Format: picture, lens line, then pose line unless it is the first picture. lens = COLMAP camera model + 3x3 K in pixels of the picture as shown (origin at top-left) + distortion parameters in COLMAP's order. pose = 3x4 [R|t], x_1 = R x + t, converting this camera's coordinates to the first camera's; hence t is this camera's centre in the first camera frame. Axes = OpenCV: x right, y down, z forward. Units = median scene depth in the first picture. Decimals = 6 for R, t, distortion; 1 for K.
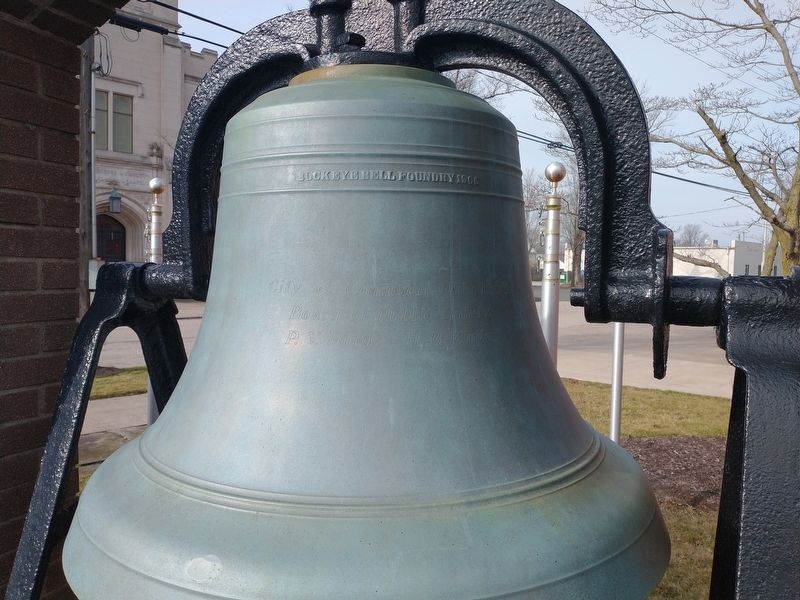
lens RADIAL K [[631.8, 0, 400.6], [0, 631.8, 299.9], [0, 0, 1]] dist [0.010553, 0.000662]
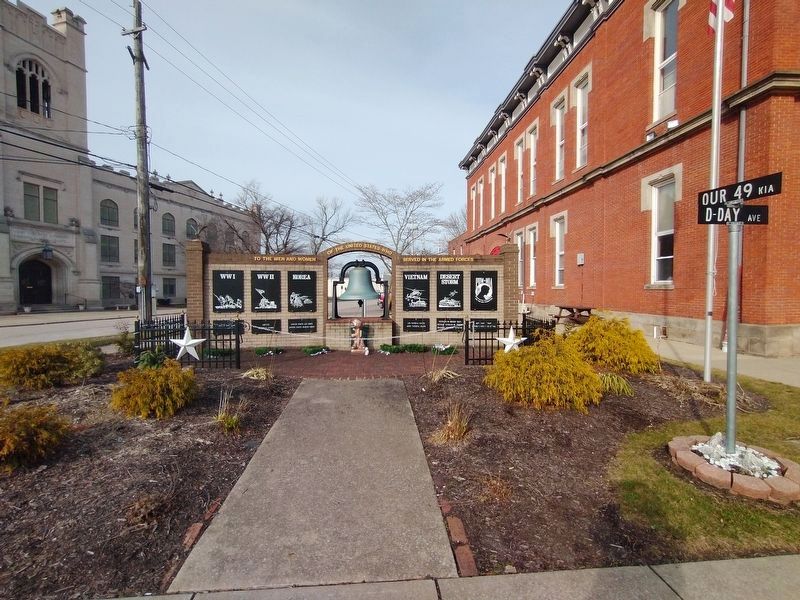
lens RADIAL K [[364.1, 0, 403.3], [0, 364.1, 298.9], [0, 0, 1]] dist [0.006316, 0.001654]
pose [[0.858343, -0.037052, 0.511736, -0.148067], [0.050033, 0.998680, -0.011613, 0.021360], [-0.510630, 0.035571, 0.859064, -0.278259]]
